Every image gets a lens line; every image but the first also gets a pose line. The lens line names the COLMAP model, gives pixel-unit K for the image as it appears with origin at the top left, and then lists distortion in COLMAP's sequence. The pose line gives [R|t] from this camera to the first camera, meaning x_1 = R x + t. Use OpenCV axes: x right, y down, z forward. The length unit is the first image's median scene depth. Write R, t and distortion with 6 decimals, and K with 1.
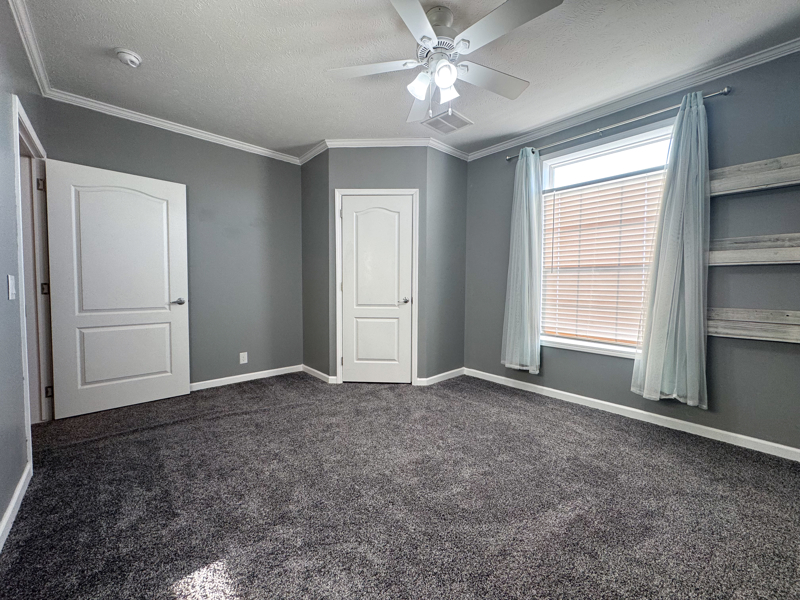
lens RADIAL K [[320.5, 0, 400.8], [0, 320.5, 298.6], [0, 0, 1]] dist [0.002267, -0.000245]
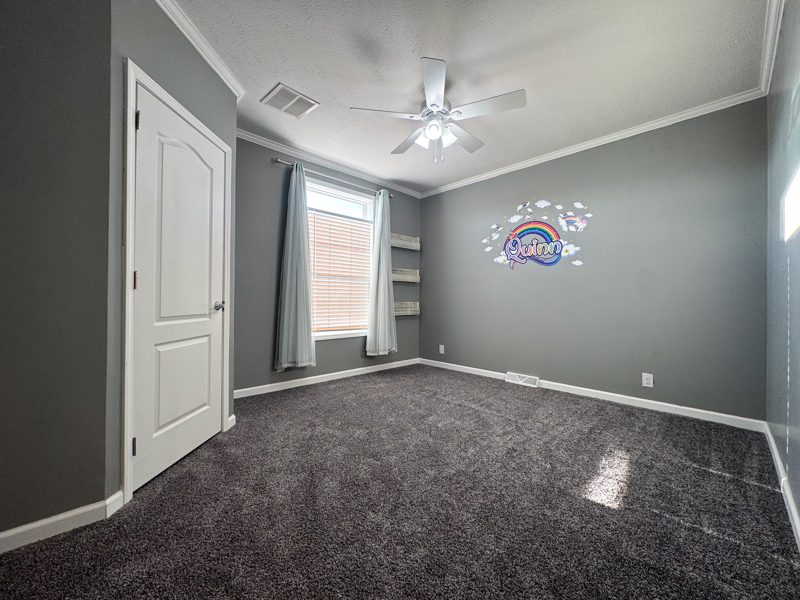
lens RADIAL K [[320.5, 0, 399.2], [0, 320.5, 298.0], [0, 0, 1]] dist [0.002267, -0.000245]
pose [[-0.024226, 0.000109, 0.999707, -0.683195], [0.040723, 0.999170, 0.000878, 0.003410], [-0.998877, 0.040733, -0.024210, 0.679218]]
